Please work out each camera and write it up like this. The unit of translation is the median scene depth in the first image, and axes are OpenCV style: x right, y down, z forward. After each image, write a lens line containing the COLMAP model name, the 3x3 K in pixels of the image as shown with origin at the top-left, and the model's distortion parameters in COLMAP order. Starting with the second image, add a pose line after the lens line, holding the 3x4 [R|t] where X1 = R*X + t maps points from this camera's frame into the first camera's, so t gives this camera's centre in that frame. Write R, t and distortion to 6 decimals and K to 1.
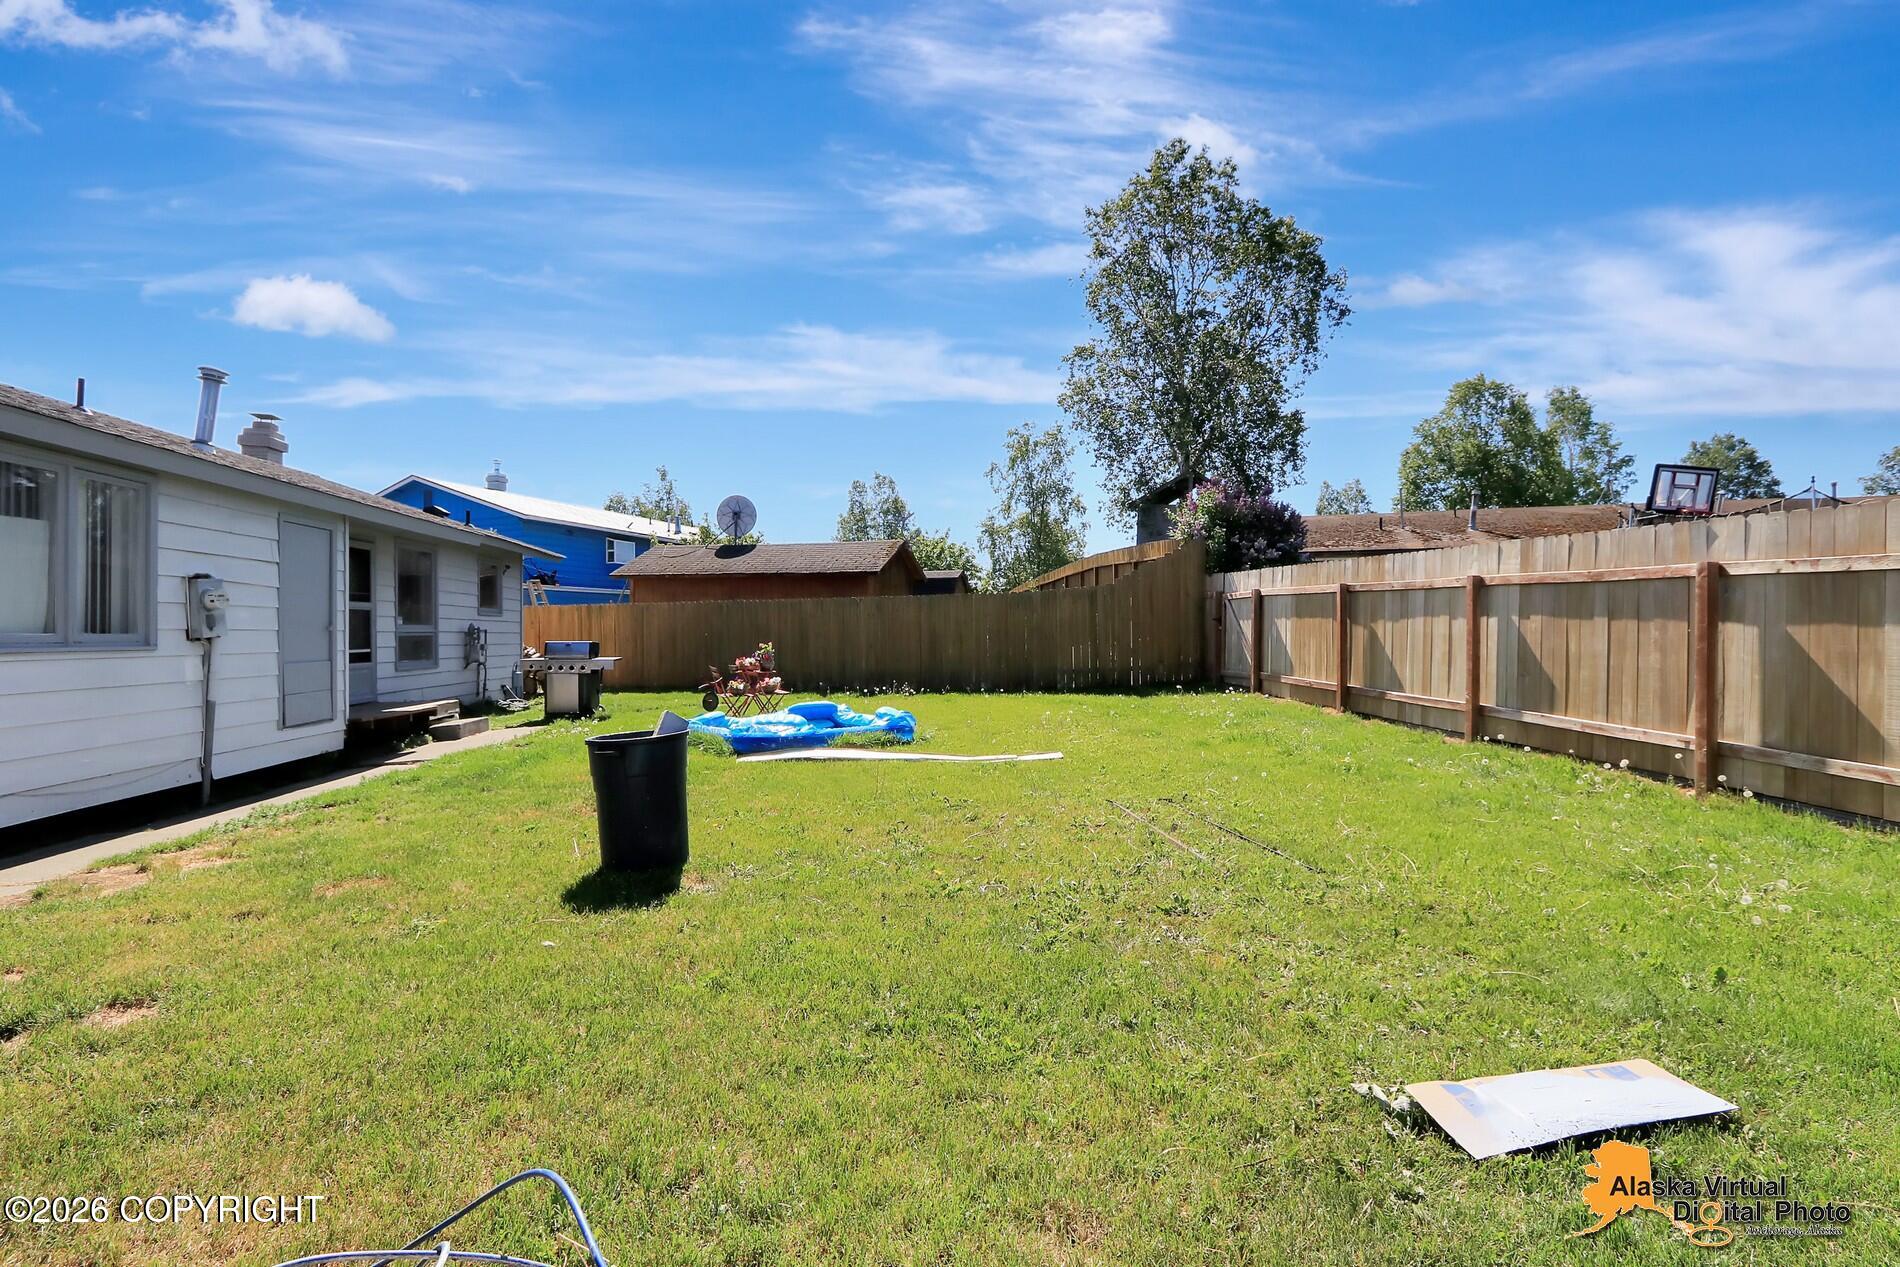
lens RADIAL K [[893.6, 0, 942.4], [0, 893.6, 604.2], [0, 0, 1]] dist [-0.002772, 0.000224]
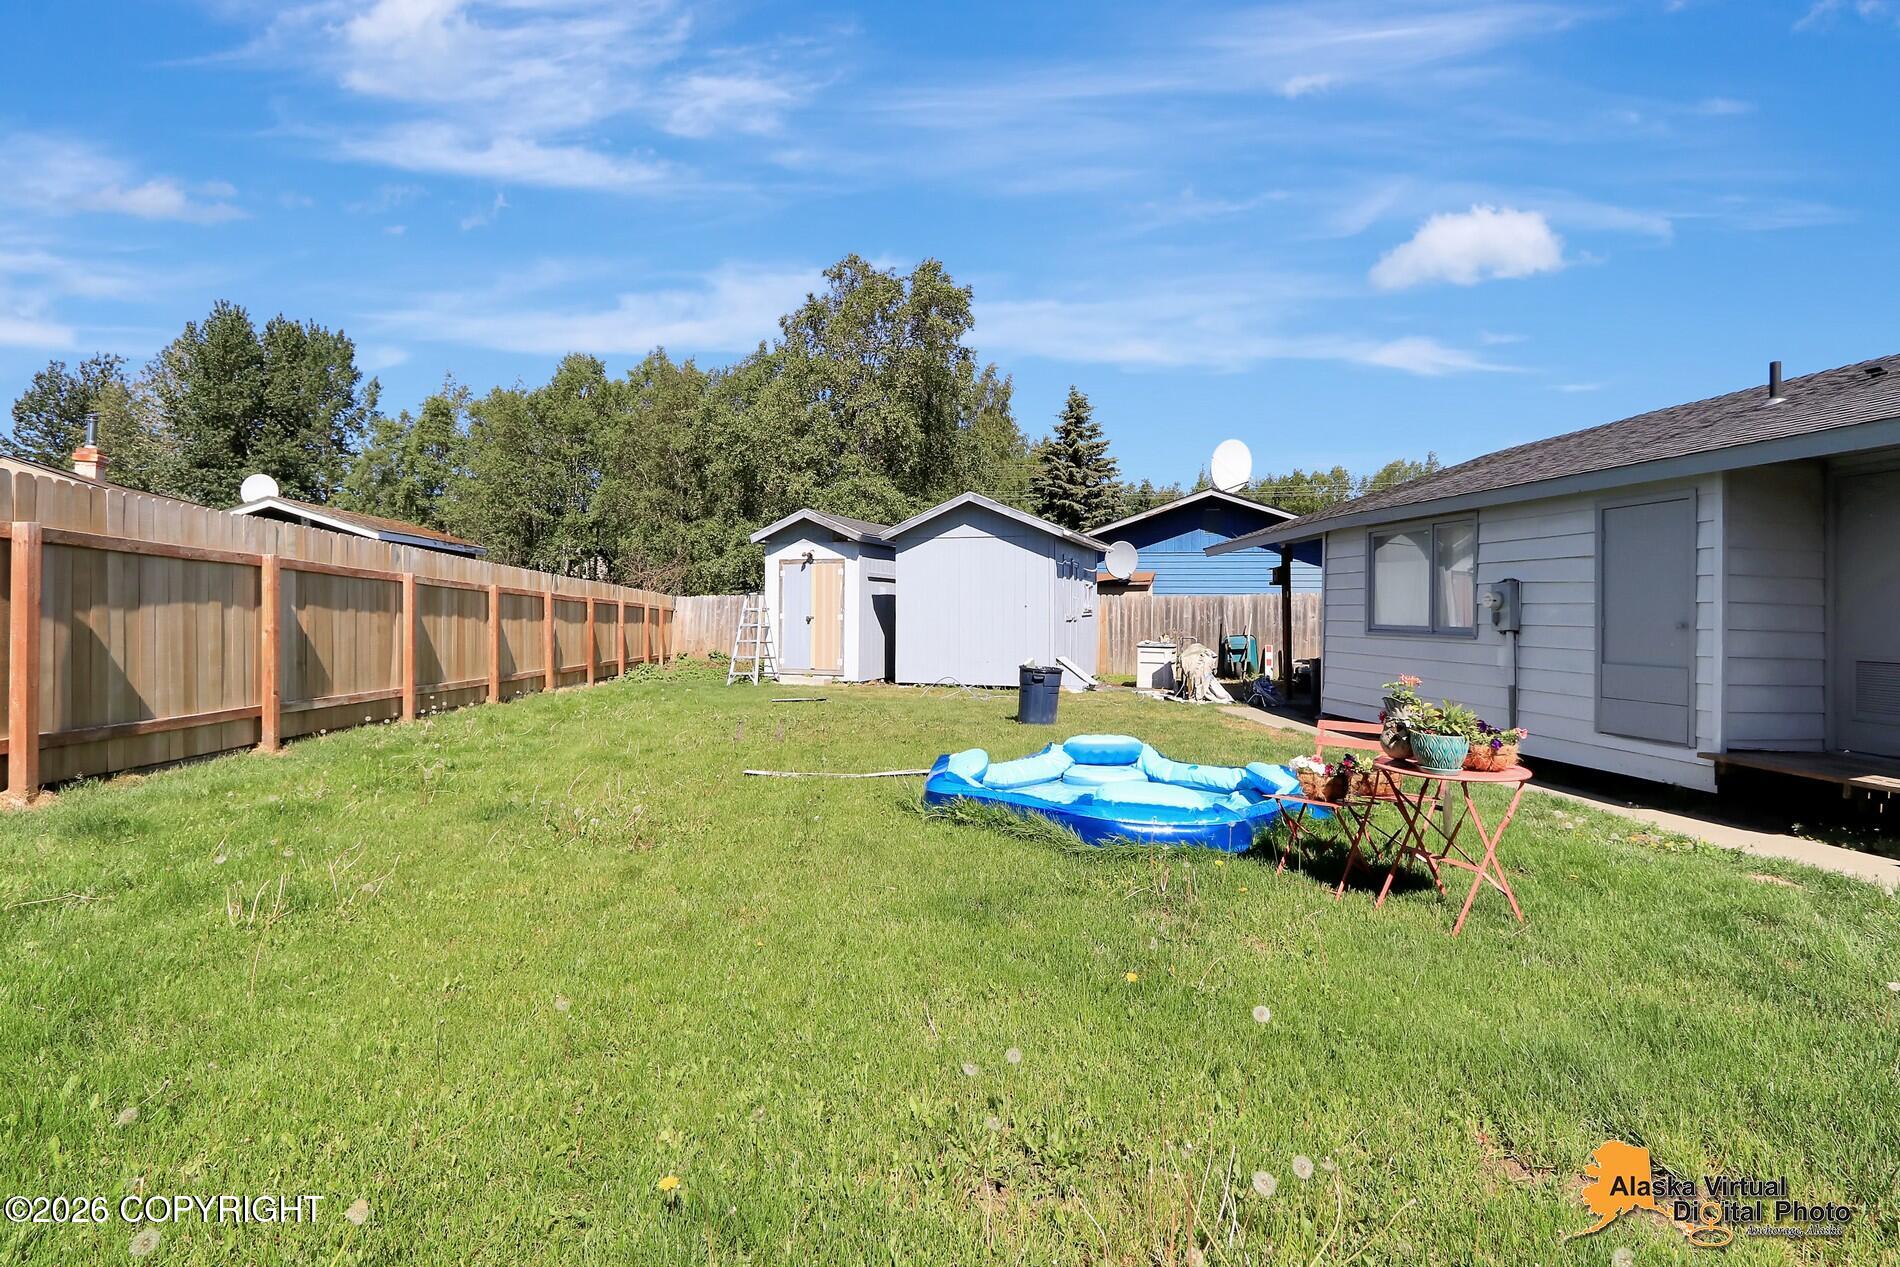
lens RADIAL K [[951.0, 0, 952.0], [0, 951.0, 615.2], [0, 0, 1]] dist [-0.005041, -0.000625]
pose [[-0.999941, -0.002953, -0.010446, -0.064146], [-0.002733, 0.999774, -0.021085, 0.042189], [0.010506, -0.021055, -0.999723, 1.965306]]
